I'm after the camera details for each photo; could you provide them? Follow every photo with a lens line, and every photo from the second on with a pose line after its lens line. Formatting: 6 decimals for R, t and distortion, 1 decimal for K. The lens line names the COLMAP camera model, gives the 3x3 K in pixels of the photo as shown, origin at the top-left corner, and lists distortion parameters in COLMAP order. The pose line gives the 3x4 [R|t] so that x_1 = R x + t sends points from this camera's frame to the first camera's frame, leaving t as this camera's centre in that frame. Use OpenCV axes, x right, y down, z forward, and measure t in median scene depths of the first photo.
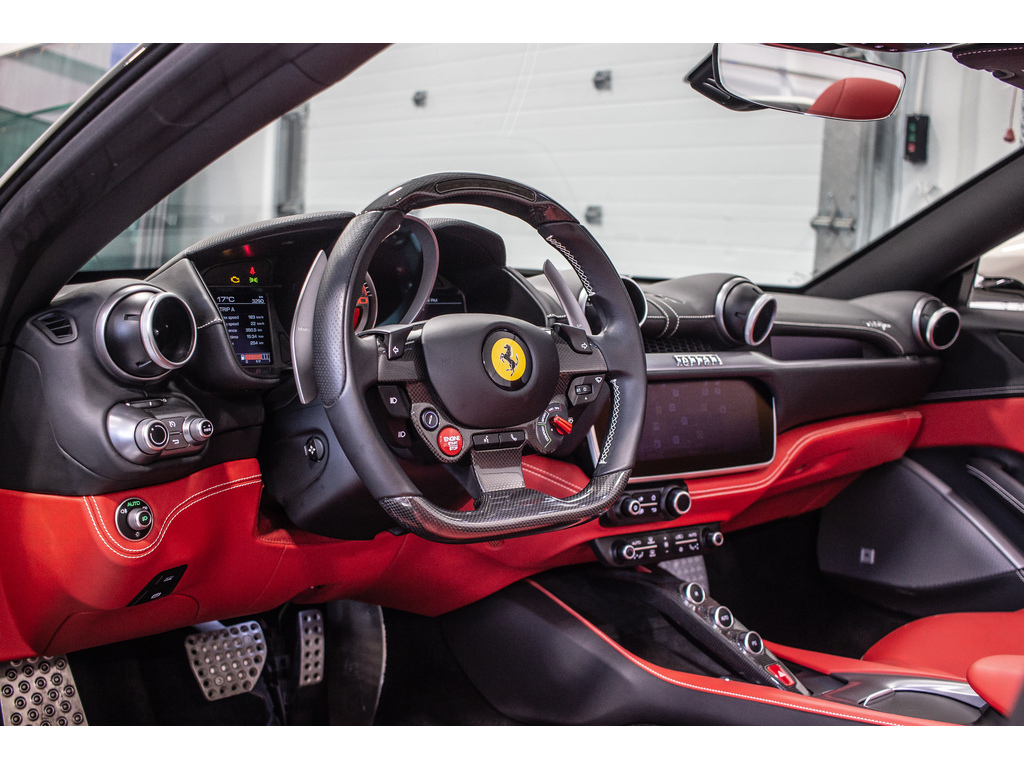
lens RADIAL K [[1166.1, 0, 510.4], [0, 1166.1, 382.5], [0, 0, 1]] dist [-0.068323, 0.000000]
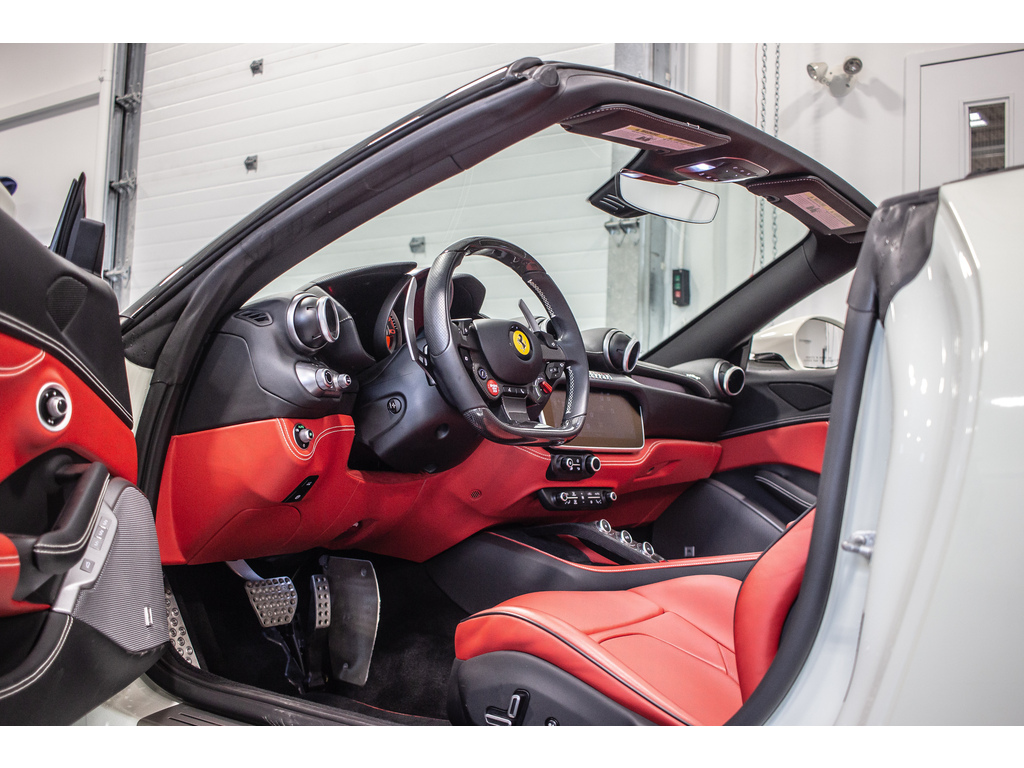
lens RADIAL K [[1166.1, 0, 514.1], [0, 1166.1, 383.1], [0, 0, 1]] dist [-0.068323, 0.000000]
pose [[0.975219, -0.001898, 0.221232, -0.290160], [0.037588, 0.986847, -0.157224, 0.228328], [-0.218024, 0.161643, 0.962464, -0.467849]]
